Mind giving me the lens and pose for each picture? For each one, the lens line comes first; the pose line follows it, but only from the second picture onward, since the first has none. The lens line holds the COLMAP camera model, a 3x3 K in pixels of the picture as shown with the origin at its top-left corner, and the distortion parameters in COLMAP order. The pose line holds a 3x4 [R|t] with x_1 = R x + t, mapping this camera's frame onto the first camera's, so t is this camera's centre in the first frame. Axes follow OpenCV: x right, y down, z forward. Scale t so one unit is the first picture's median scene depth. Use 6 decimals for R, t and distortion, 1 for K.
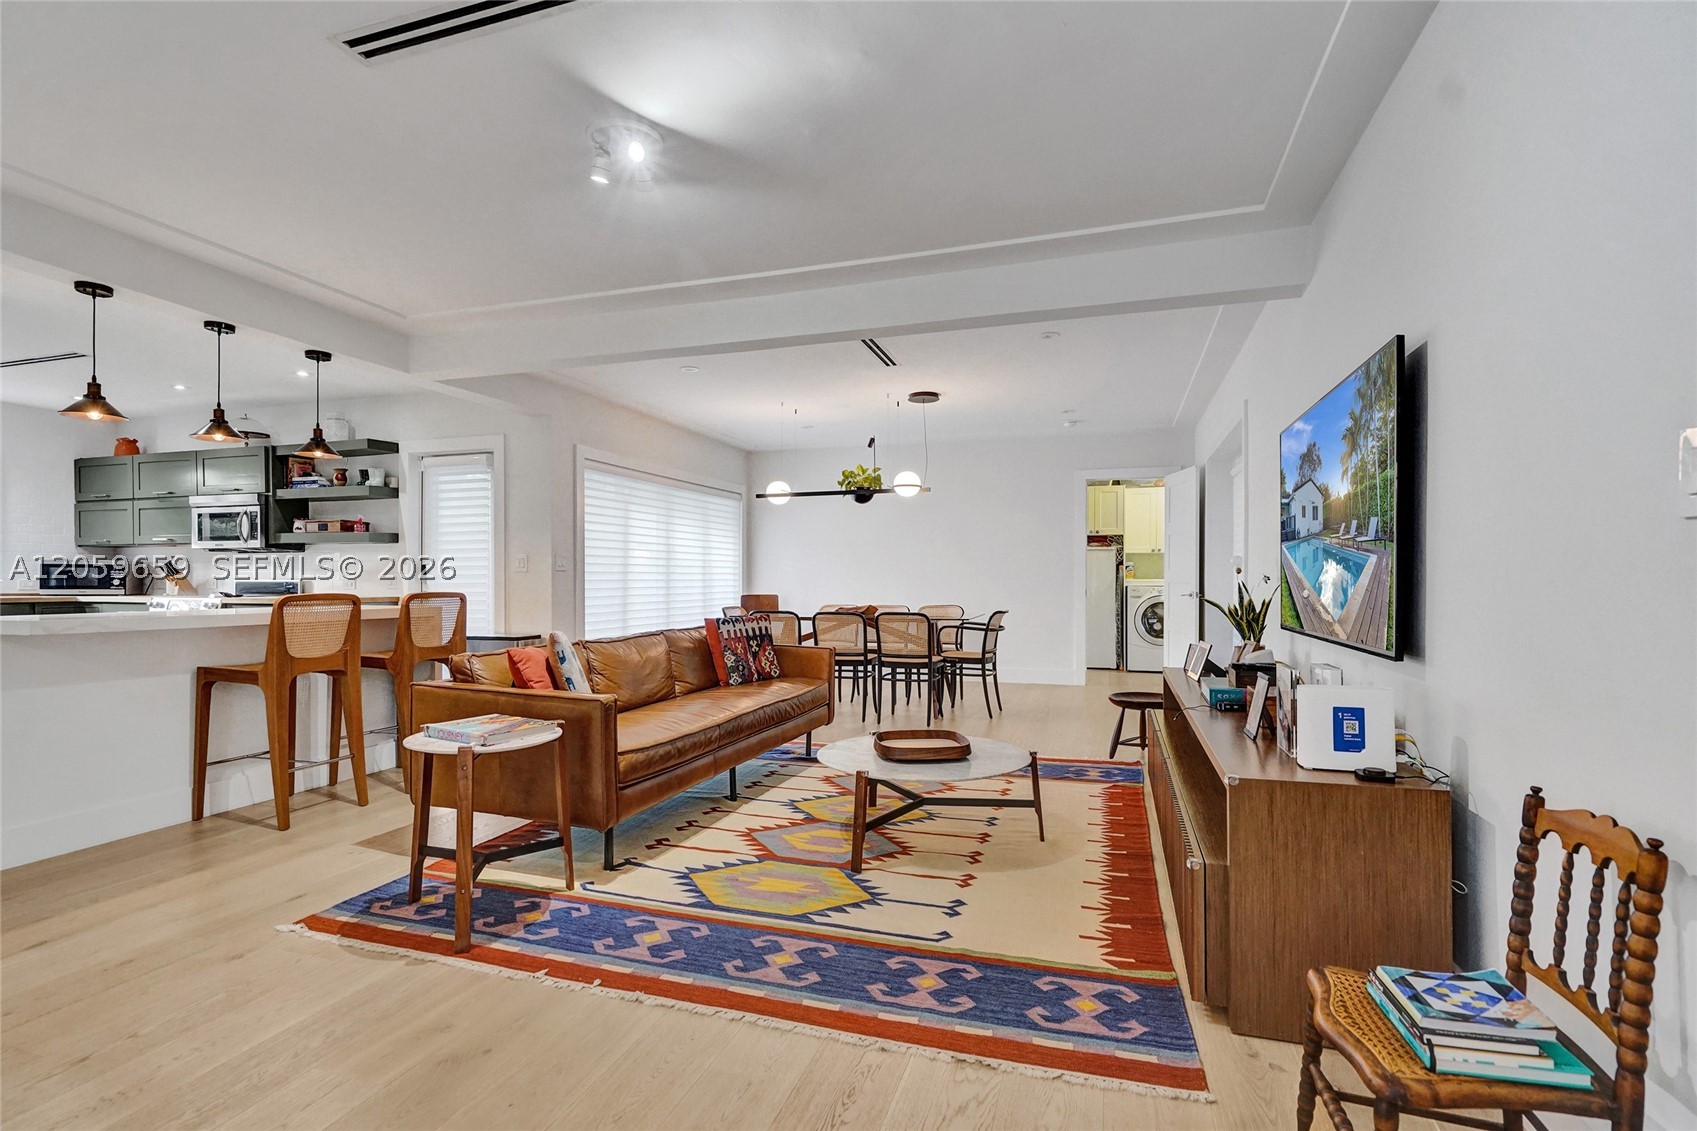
lens RADIAL K [[785.8, 0, 848.7], [0, 785.8, 578.0], [0, 0, 1]] dist [-0.009755, 0.005232]
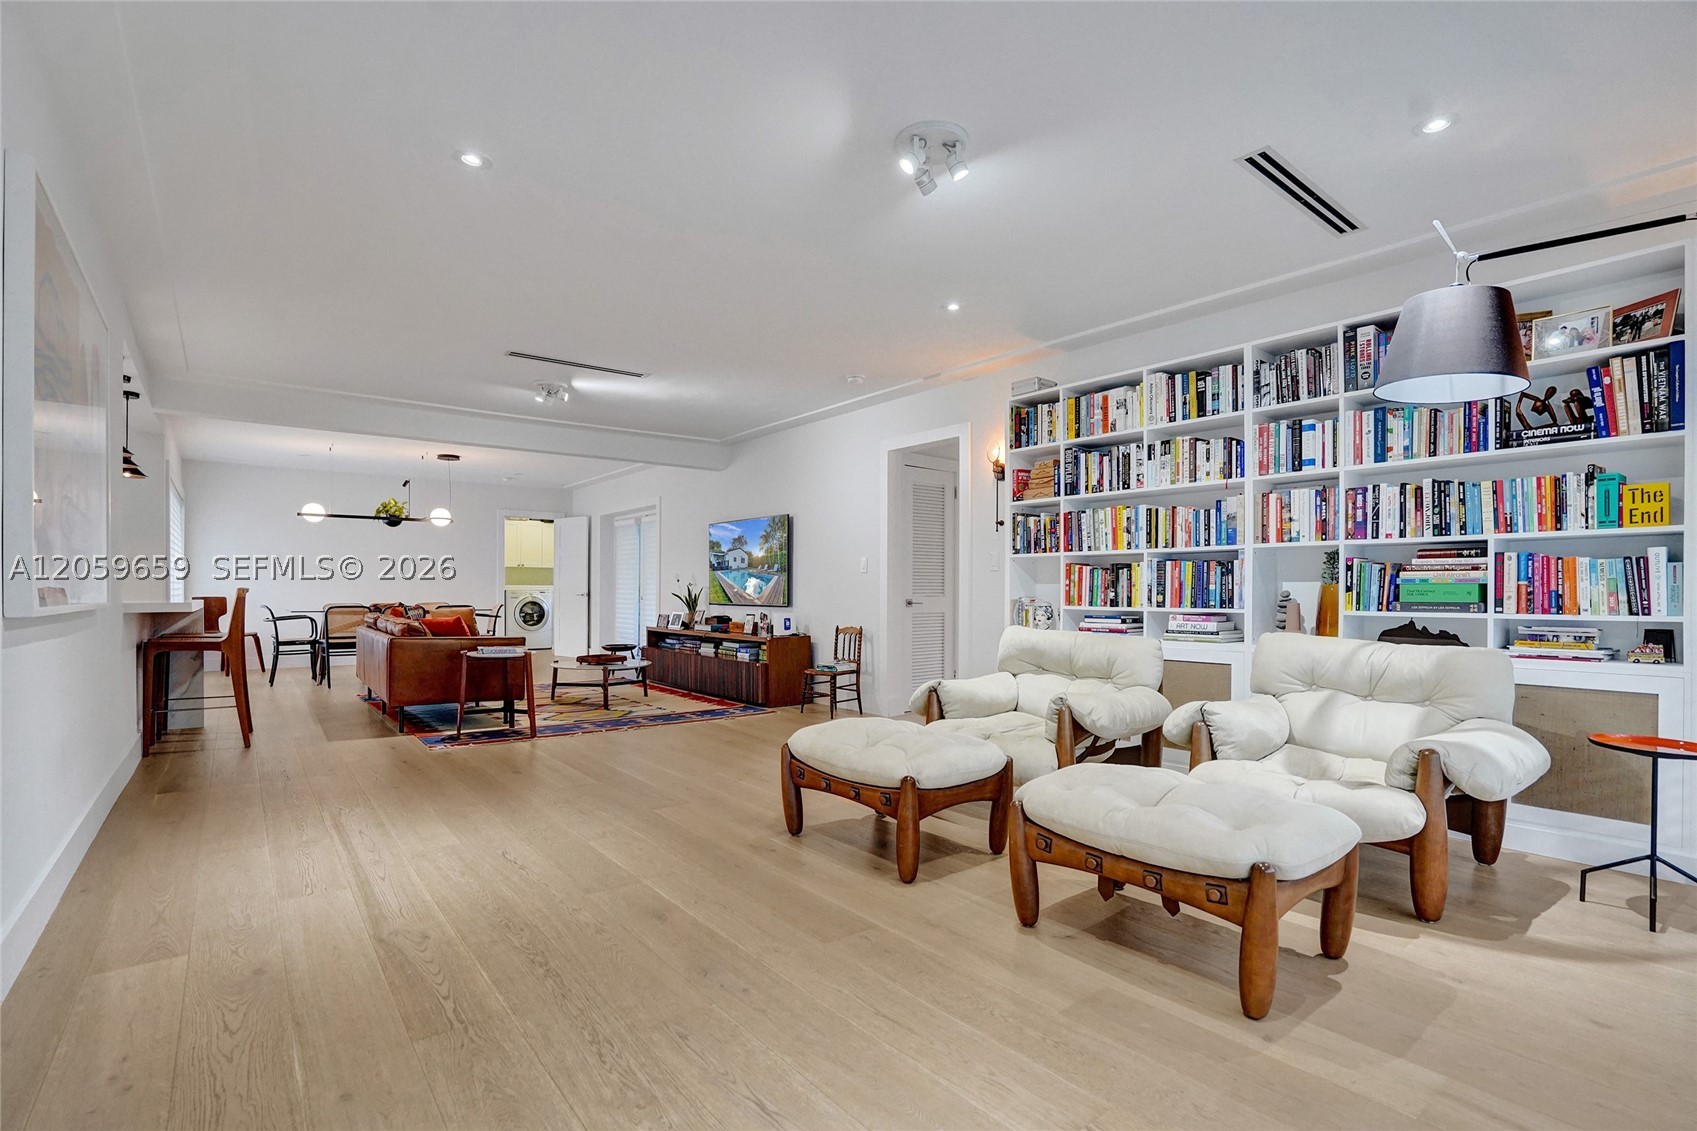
lens RADIAL K [[785.8, 0, 838.4], [0, 785.8, 572.7], [0, 0, 1]] dist [-0.009755, 0.005232]
pose [[0.580973, 0.018909, 0.813703, -1.556280], [-0.000240, 0.999734, -0.023060, 0.027176], [-0.813923, 0.013202, 0.580823, -0.936031]]
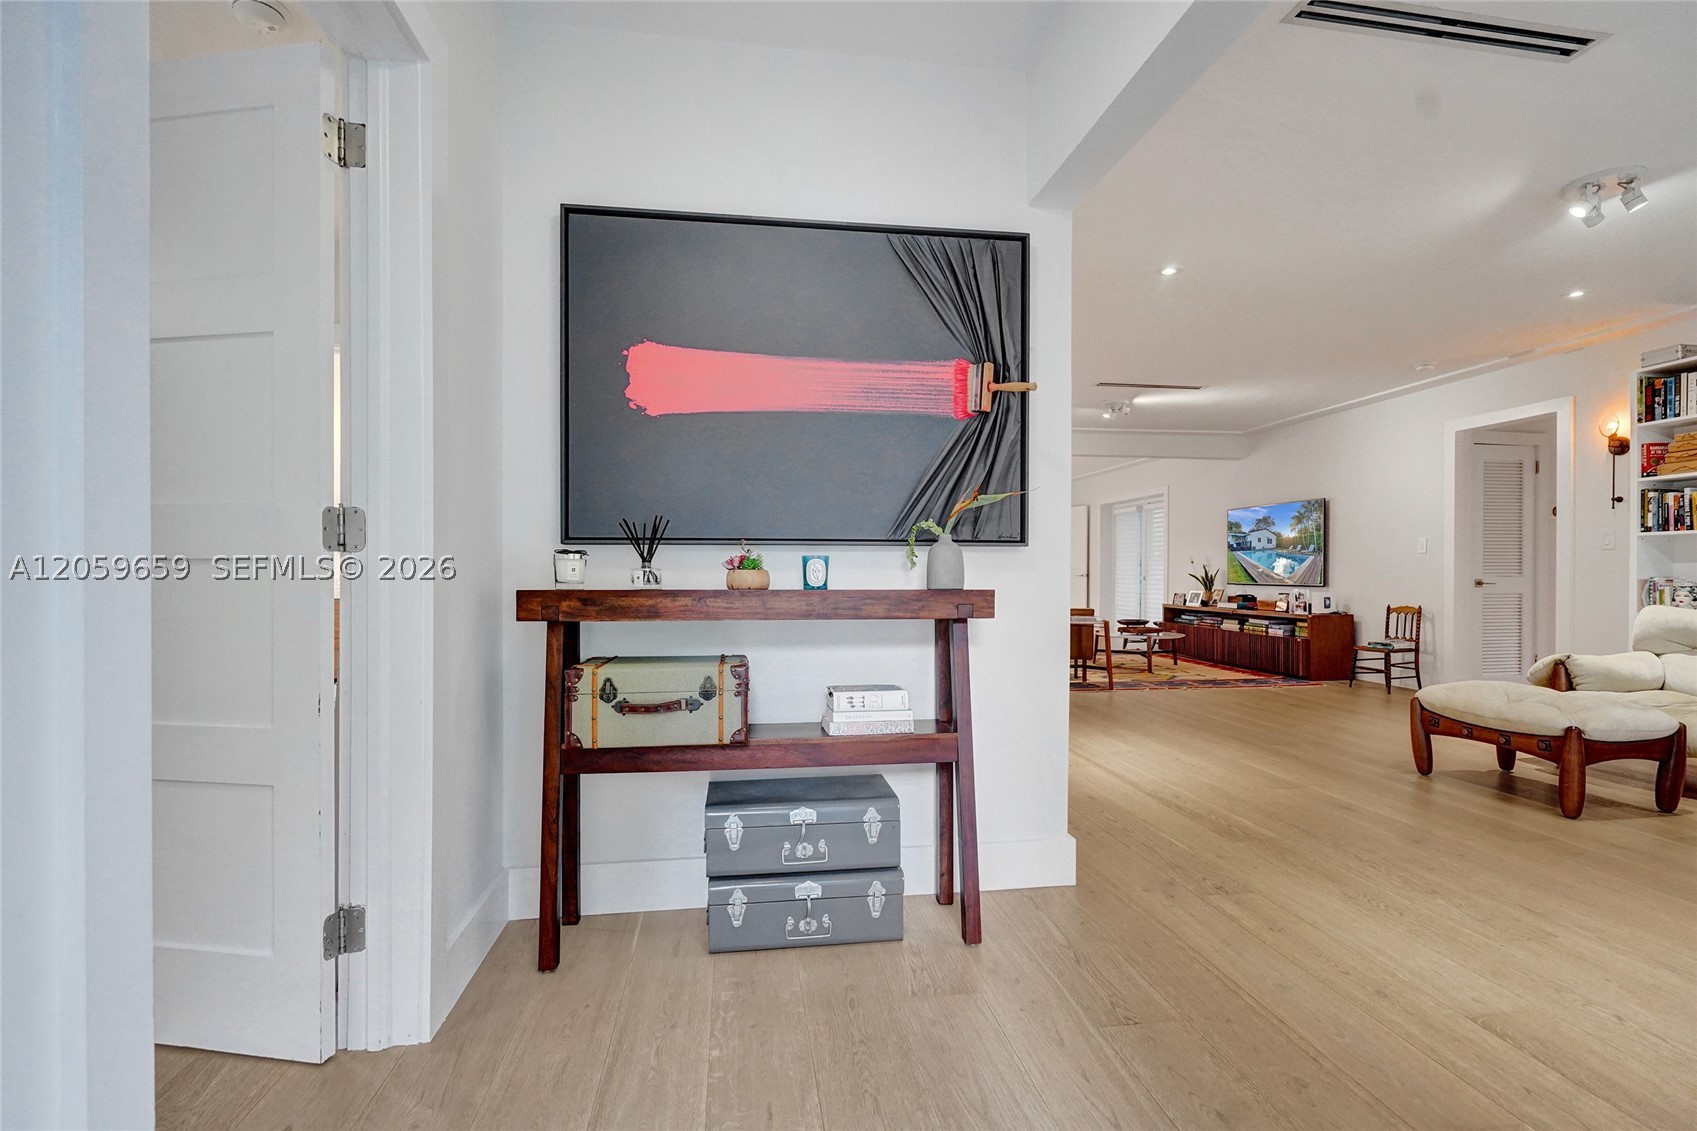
lens RADIAL K [[785.8, 0, 845.6], [0, 785.8, 565.9], [0, 0, 1]] dist [-0.009755, 0.005232]
pose [[0.903331, 0.000727, 0.428944, -2.230175], [0.002761, 0.999968, -0.007509, 0.026164], [-0.428935, 0.007967, 0.903300, -1.027051]]
